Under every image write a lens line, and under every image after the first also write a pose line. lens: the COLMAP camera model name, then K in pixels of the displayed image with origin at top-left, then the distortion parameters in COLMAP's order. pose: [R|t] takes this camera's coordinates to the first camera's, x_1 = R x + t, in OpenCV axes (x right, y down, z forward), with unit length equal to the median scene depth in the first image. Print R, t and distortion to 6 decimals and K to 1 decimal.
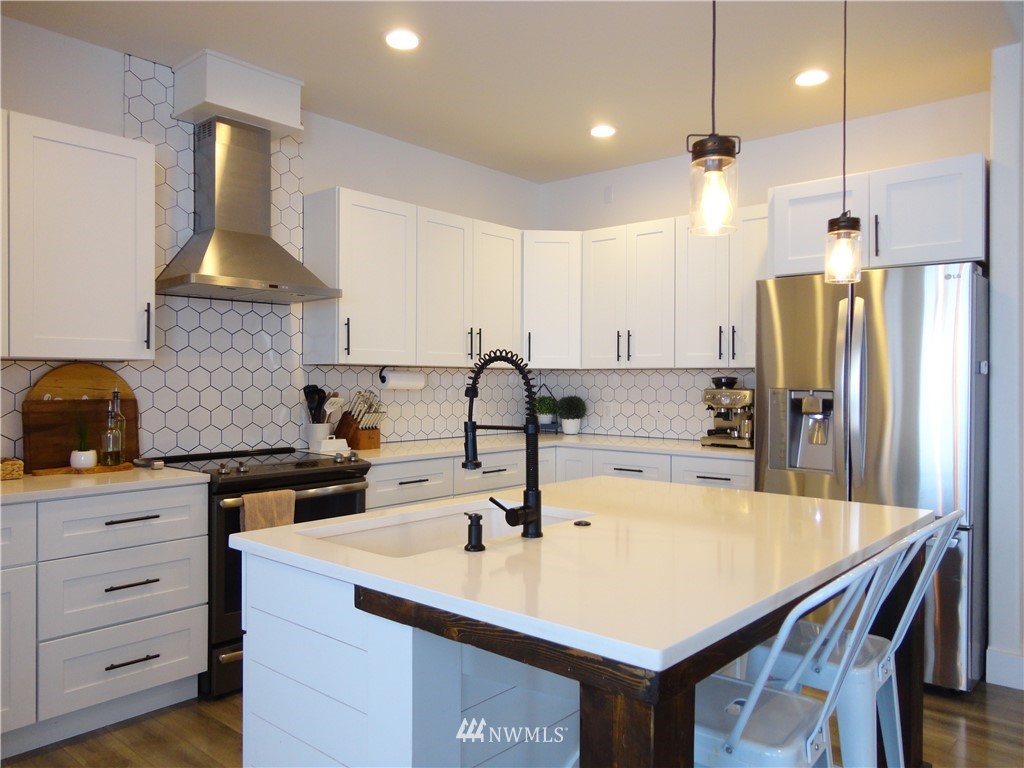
lens RADIAL K [[752.7, 0, 512.0], [0, 752.7, 384.0], [0, 0, 1]] dist [0.001915, 0.001196]
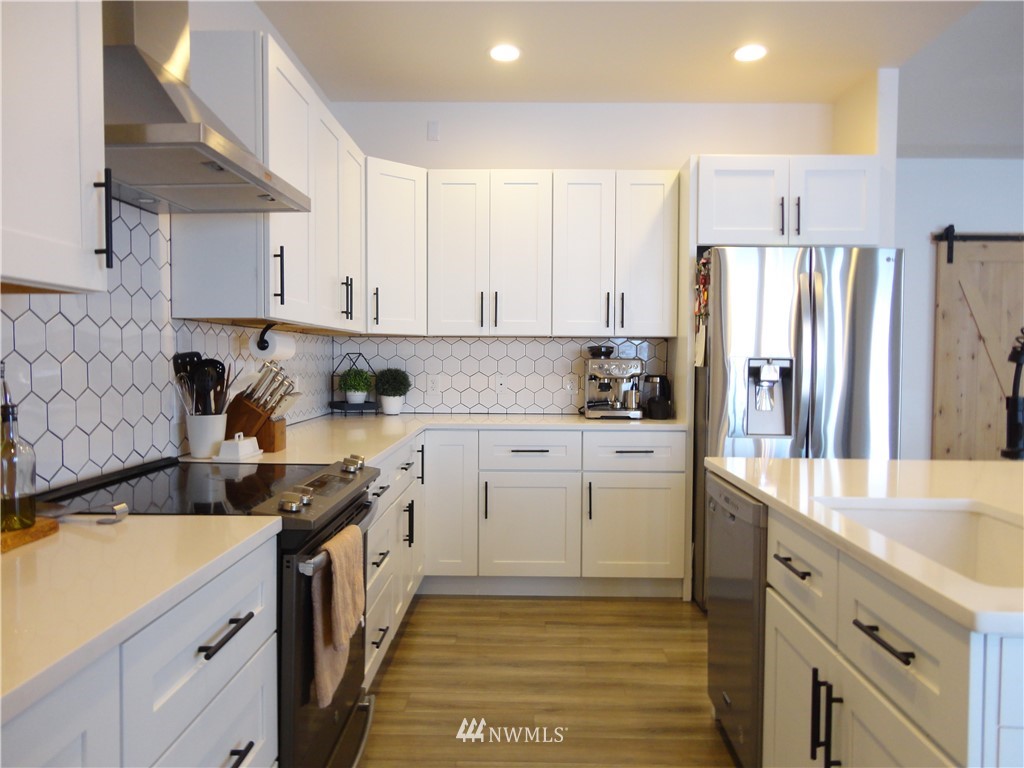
lens RADIAL K [[752.7, 0, 512.0], [0, 752.7, 384.0], [0, 0, 1]] dist [0.001915, 0.001196]
pose [[0.767293, -0.022752, 0.640893, -0.414361], [0.001151, 0.999418, 0.034102, 0.005994], [-0.641296, -0.025429, 0.766872, 0.332625]]
